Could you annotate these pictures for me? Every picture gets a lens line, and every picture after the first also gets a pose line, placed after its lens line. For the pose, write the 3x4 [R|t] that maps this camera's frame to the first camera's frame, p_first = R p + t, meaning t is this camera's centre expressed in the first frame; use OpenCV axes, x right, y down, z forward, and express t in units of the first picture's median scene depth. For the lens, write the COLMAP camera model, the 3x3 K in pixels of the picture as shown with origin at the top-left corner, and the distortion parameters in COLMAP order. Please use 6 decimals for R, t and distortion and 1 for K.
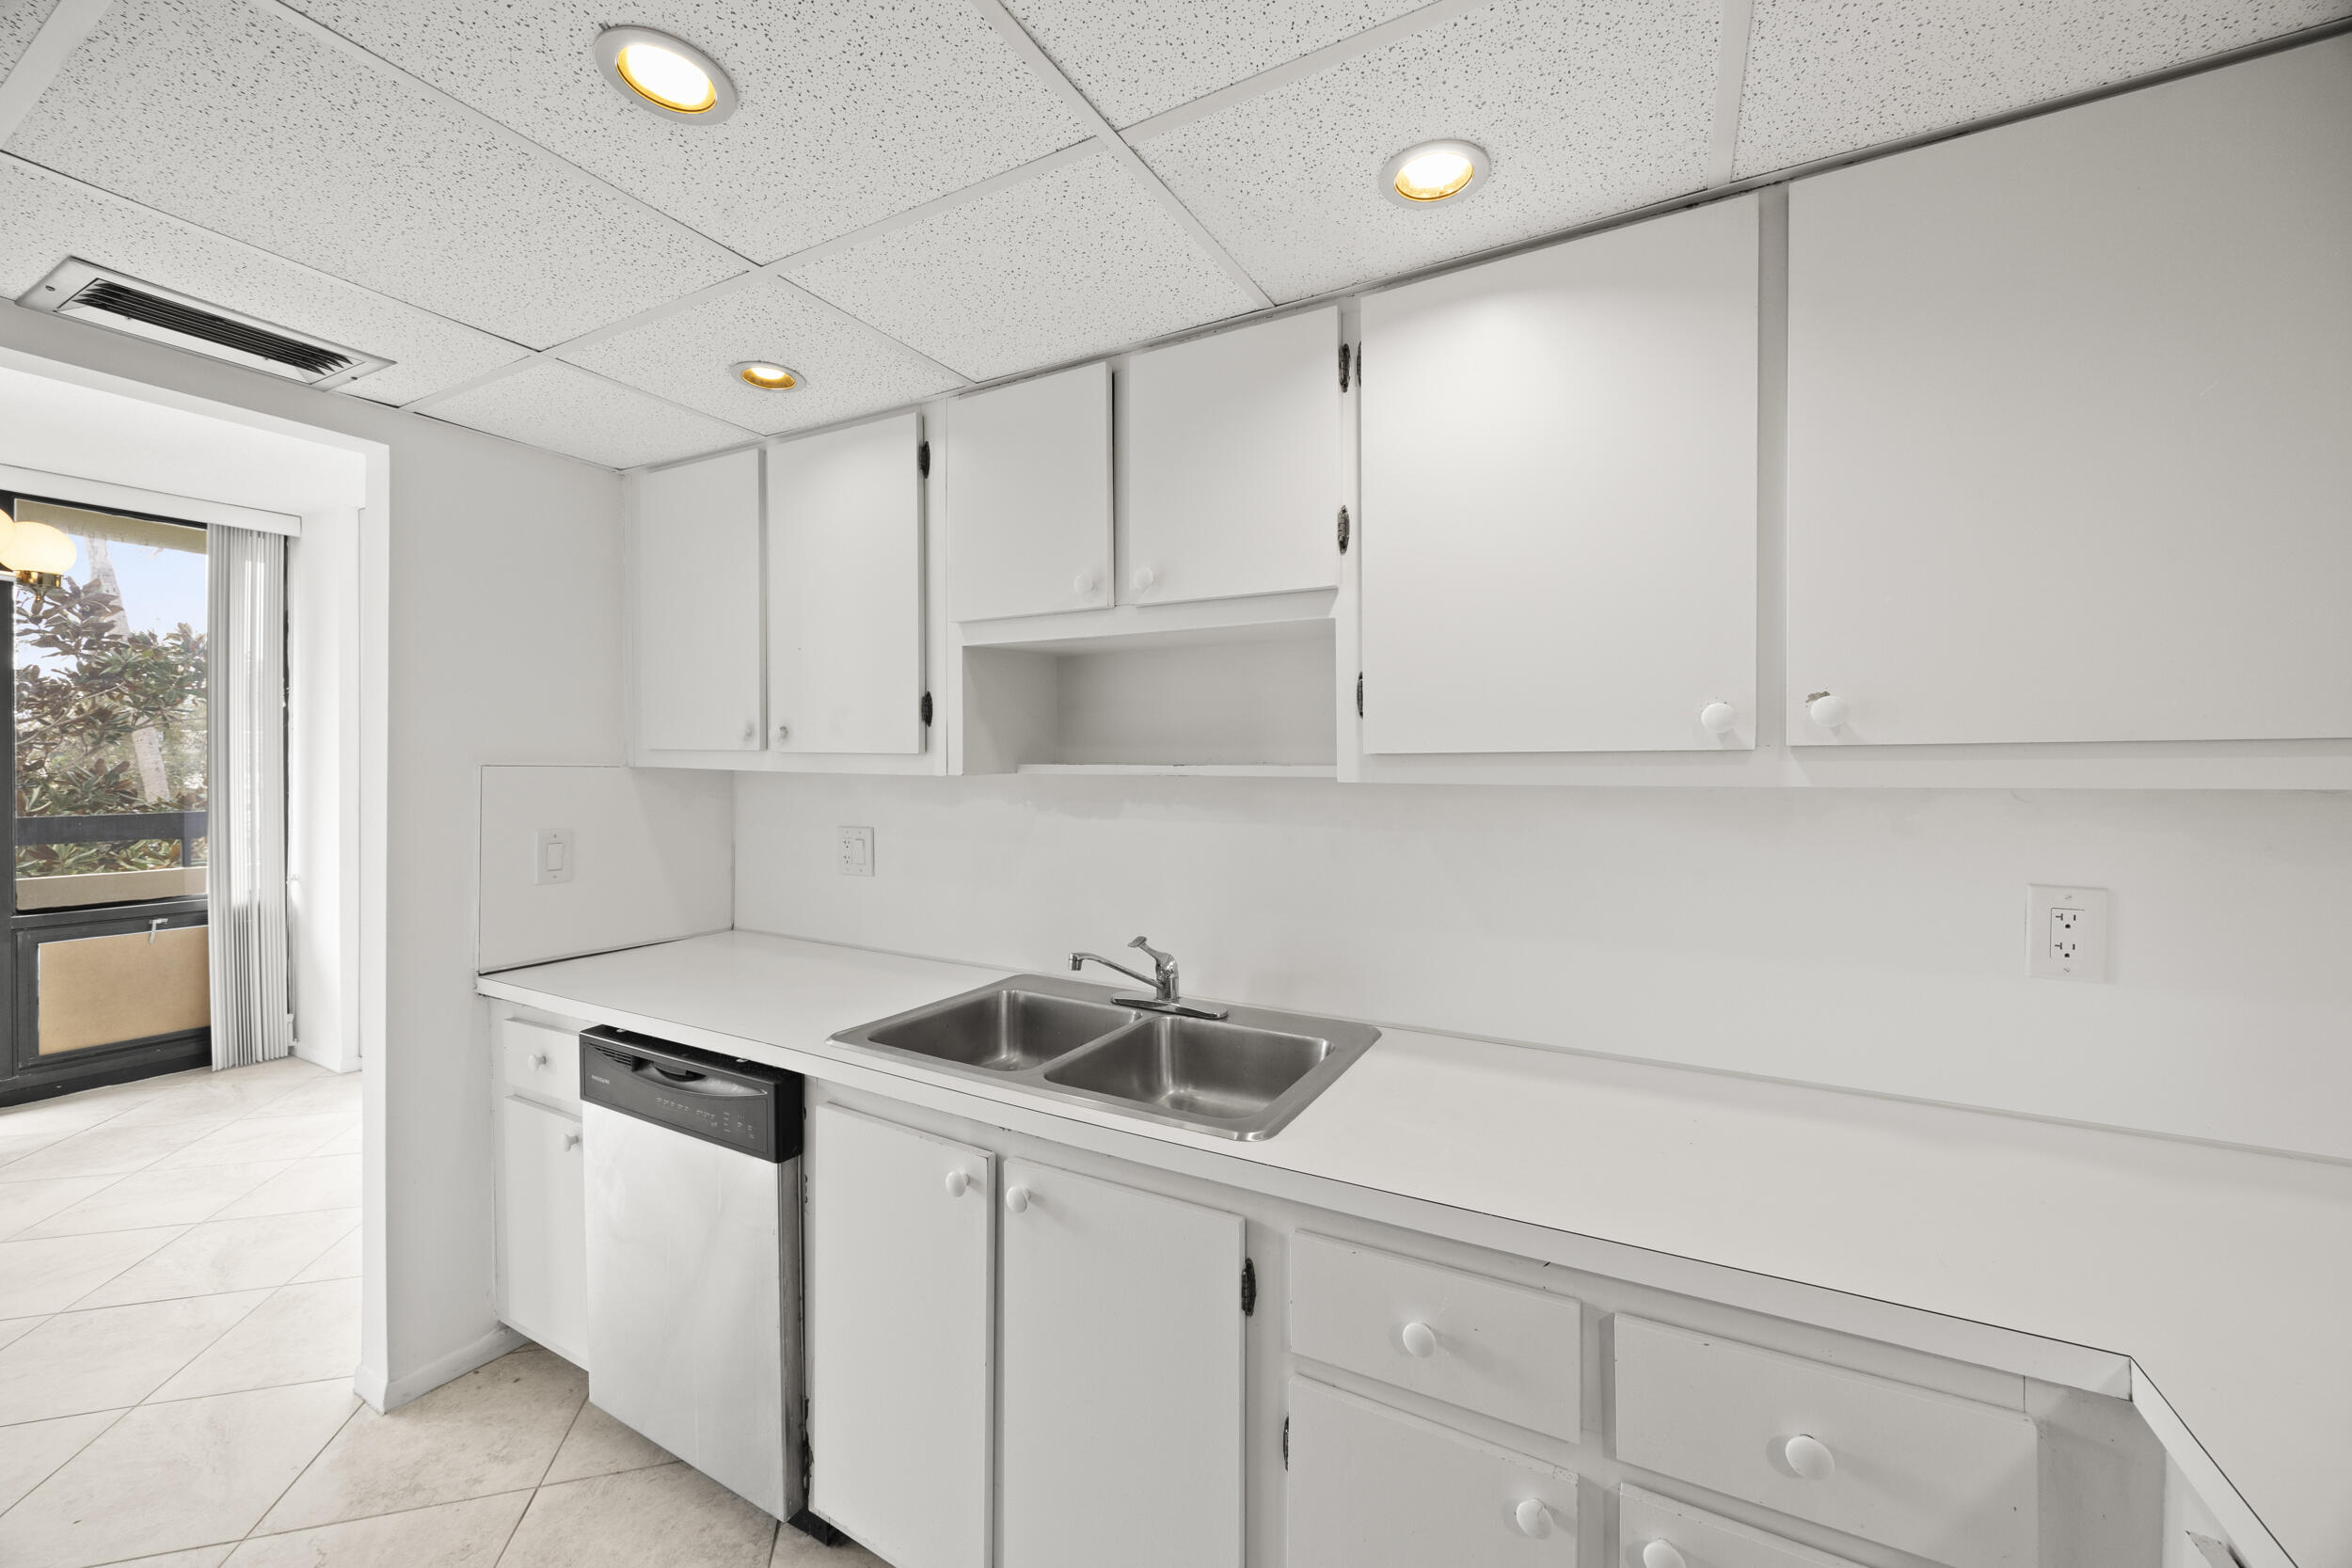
lens RADIAL K [[898.8, 0, 1186.6], [0, 898.8, 770.5], [0, 0, 1]] dist [0.000284, -0.000592]
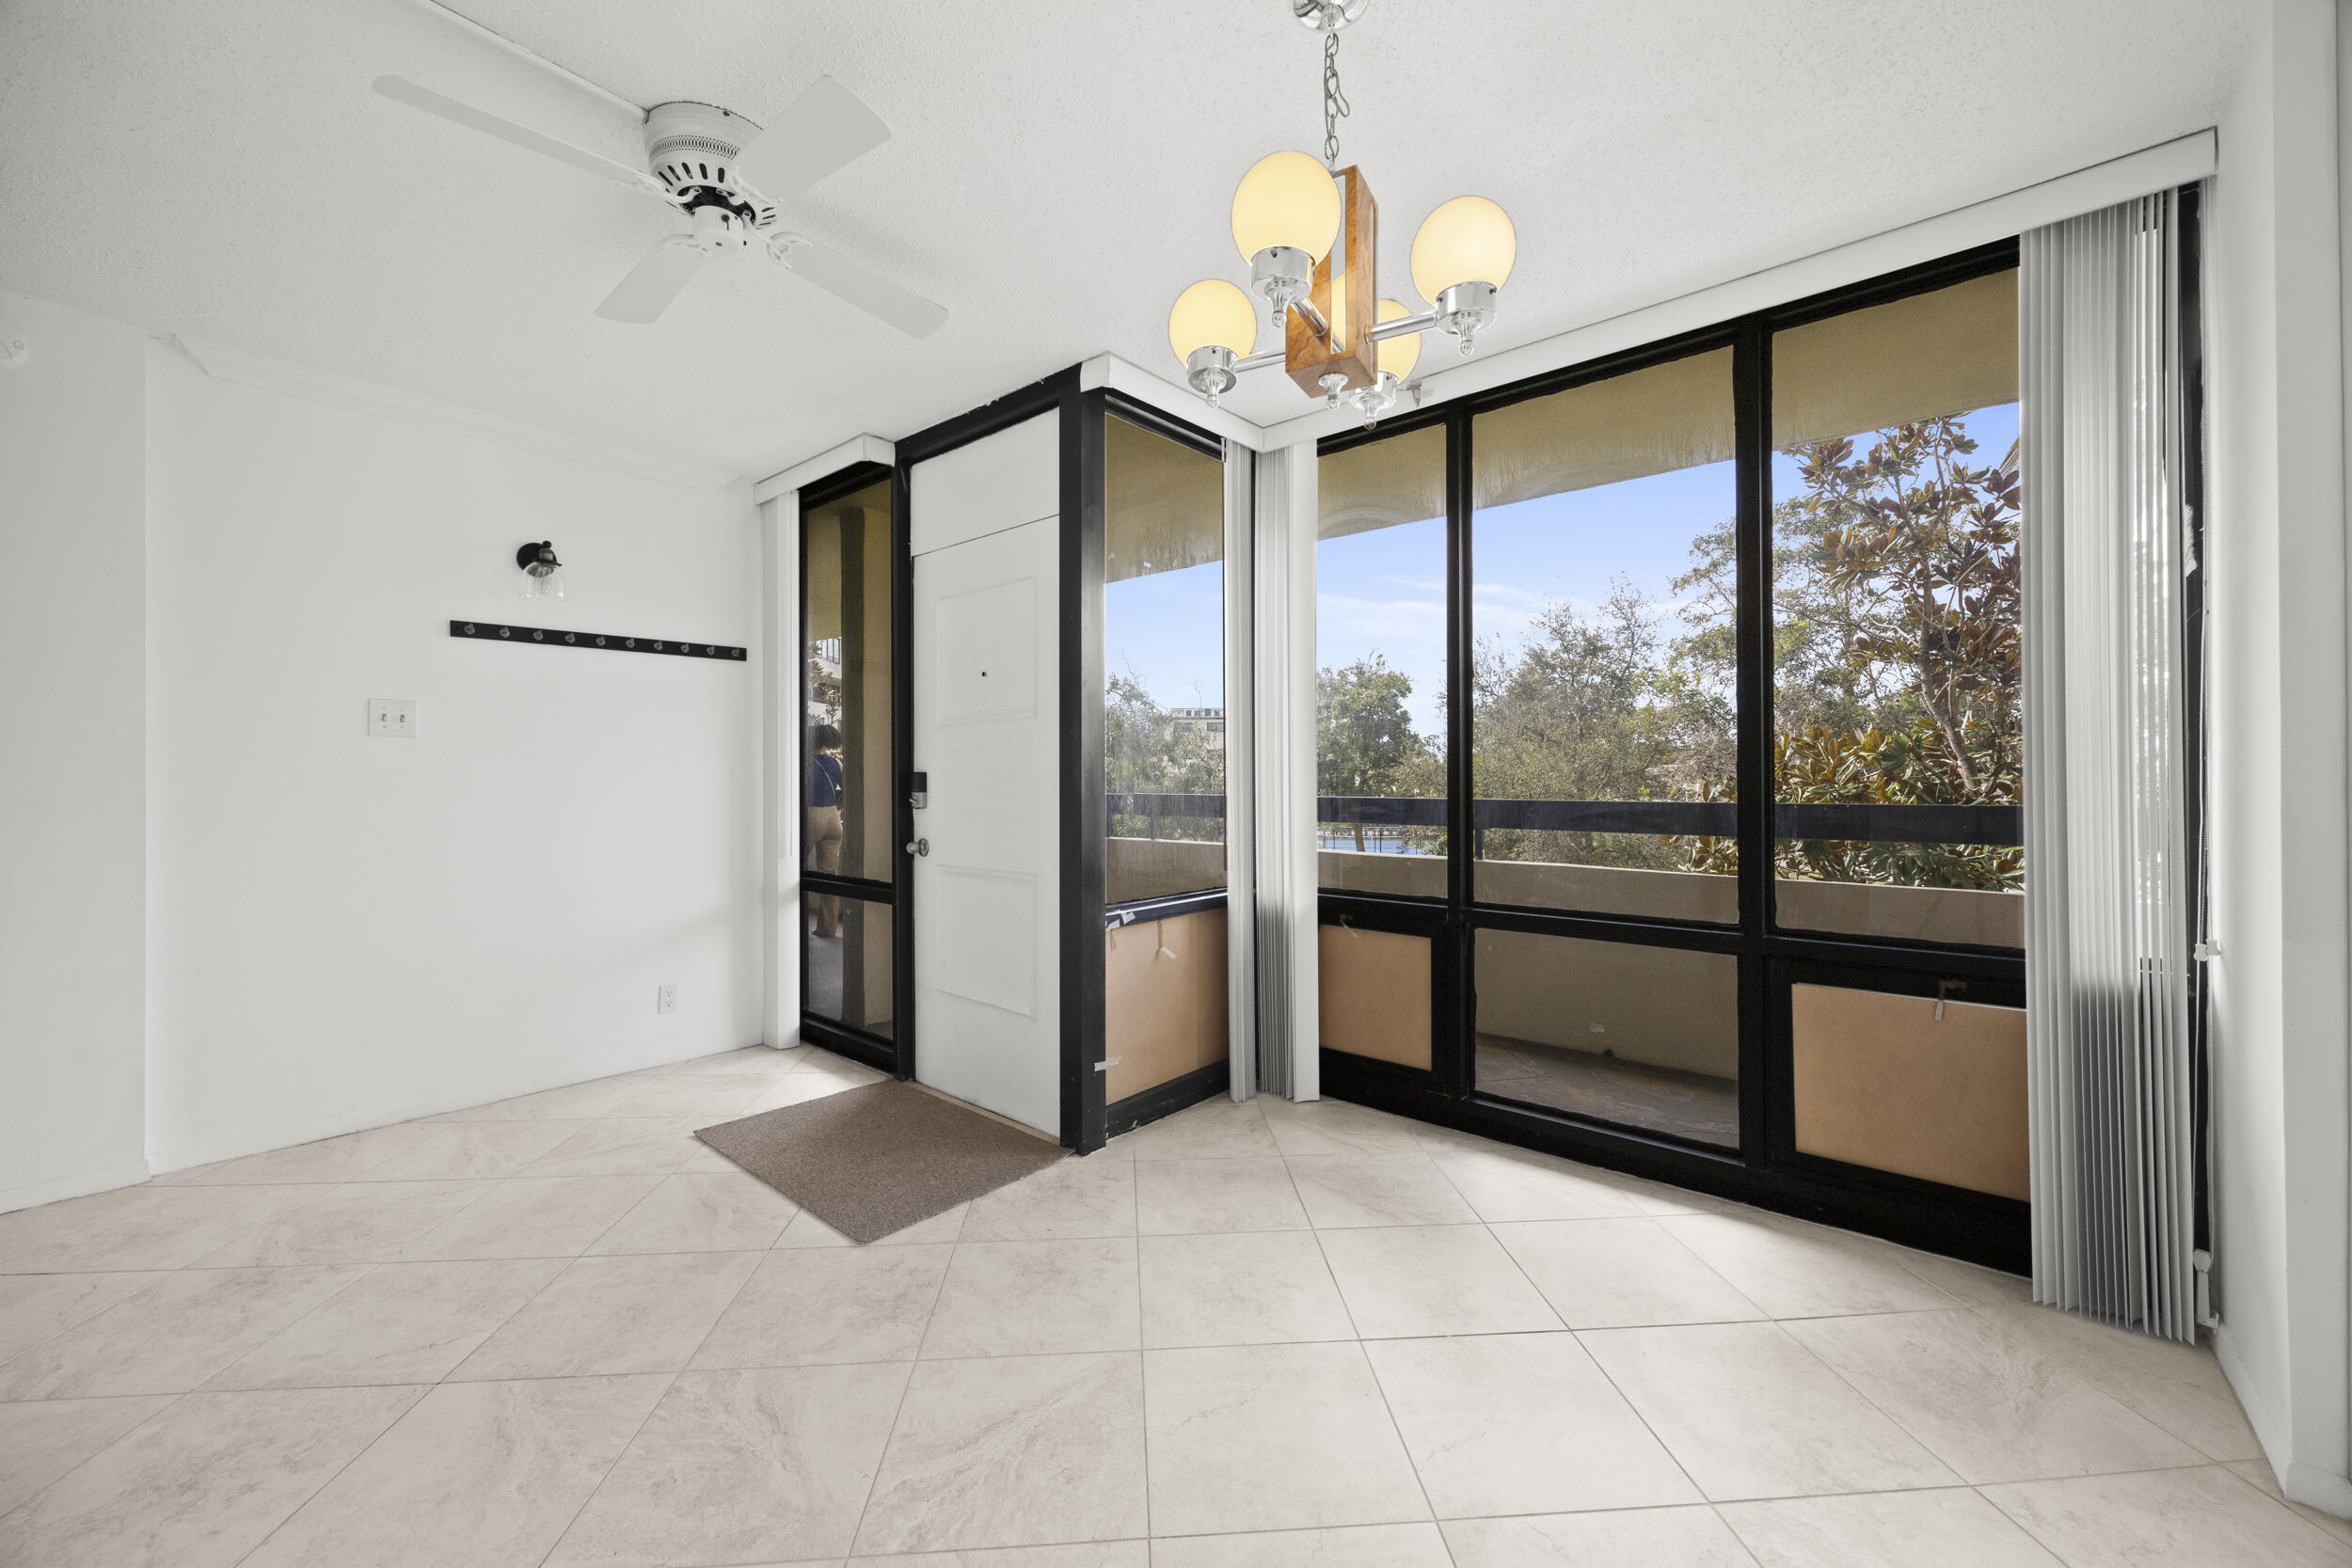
lens RADIAL K [[898.8, 0, 1184.0], [0, 898.8, 775.0], [0, 0, 1]] dist [0.000284, -0.000592]
pose [[-0.197818, -0.014590, -0.980130, -0.517268], [-0.011945, 0.999851, -0.012473, 0.051205], [0.980166, 0.009240, -0.197962, 0.669106]]
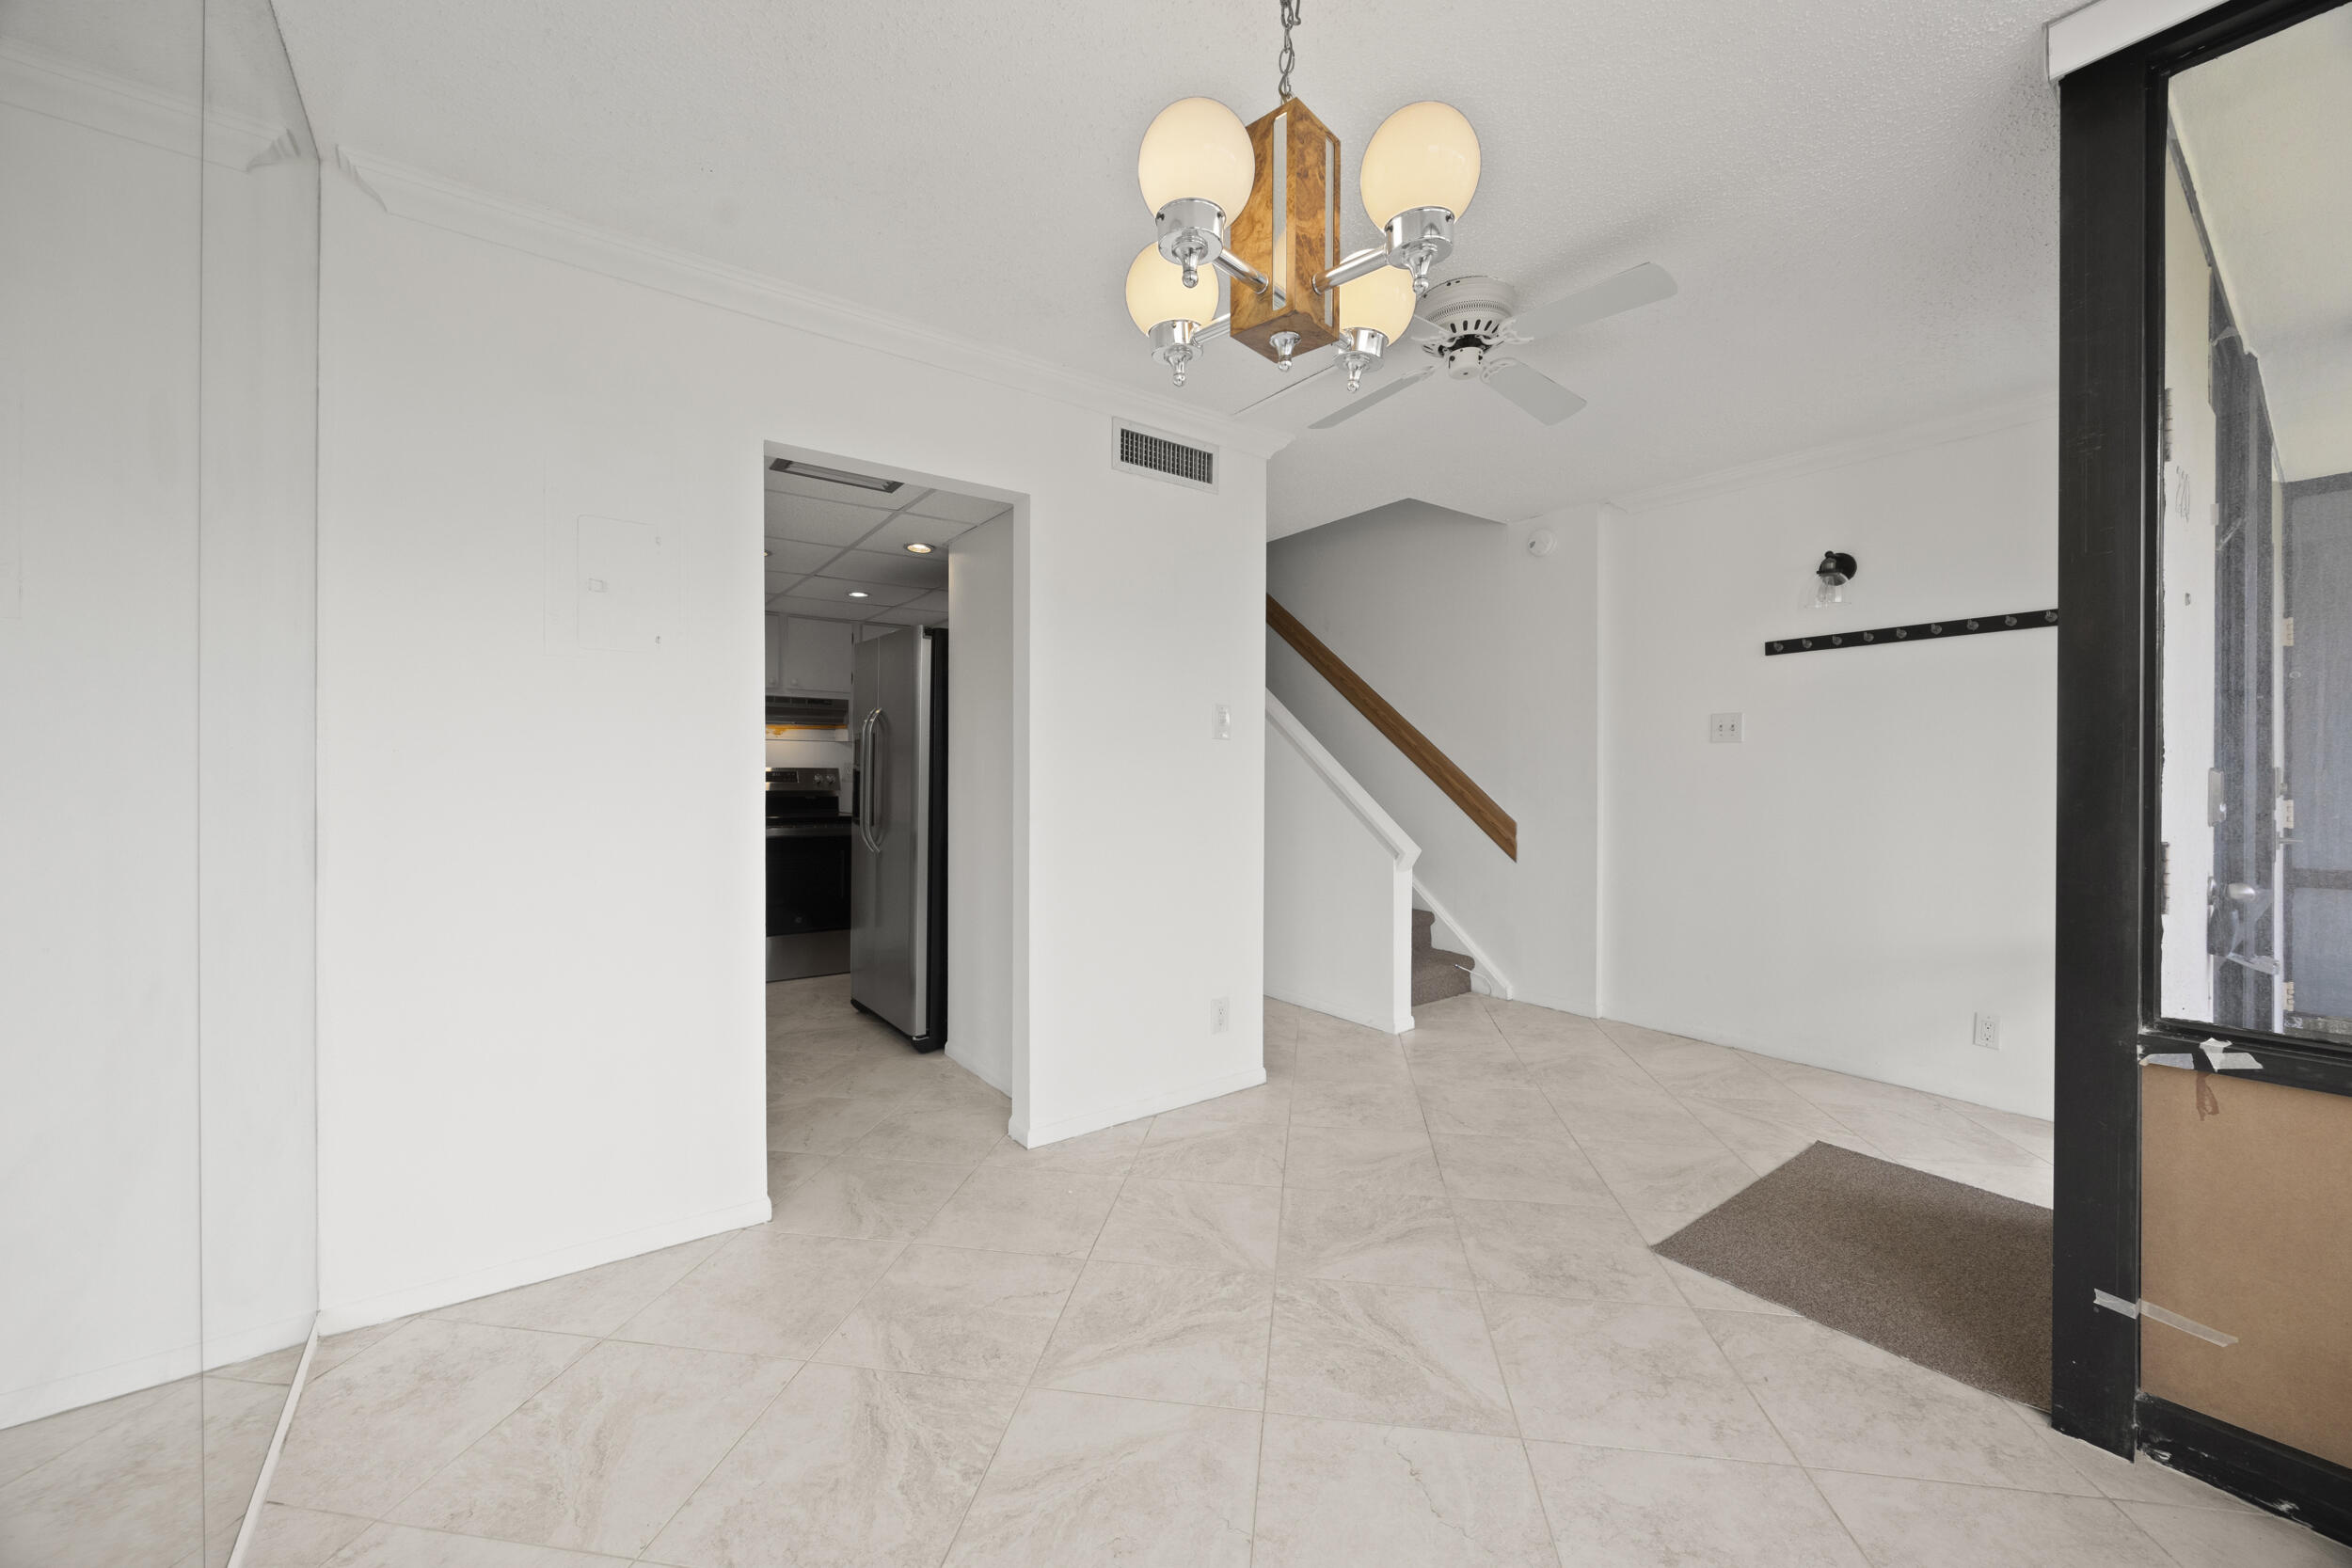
lens RADIAL K [[898.8, 0, 1190.4], [0, 898.8, 777.0], [0, 0, 1]] dist [0.000284, -0.000592]
pose [[-0.914702, -0.015596, 0.403829, -1.038974], [-0.009038, 0.999795, 0.018141, 0.041526], [-0.404029, 0.012944, -0.914655, 1.009615]]
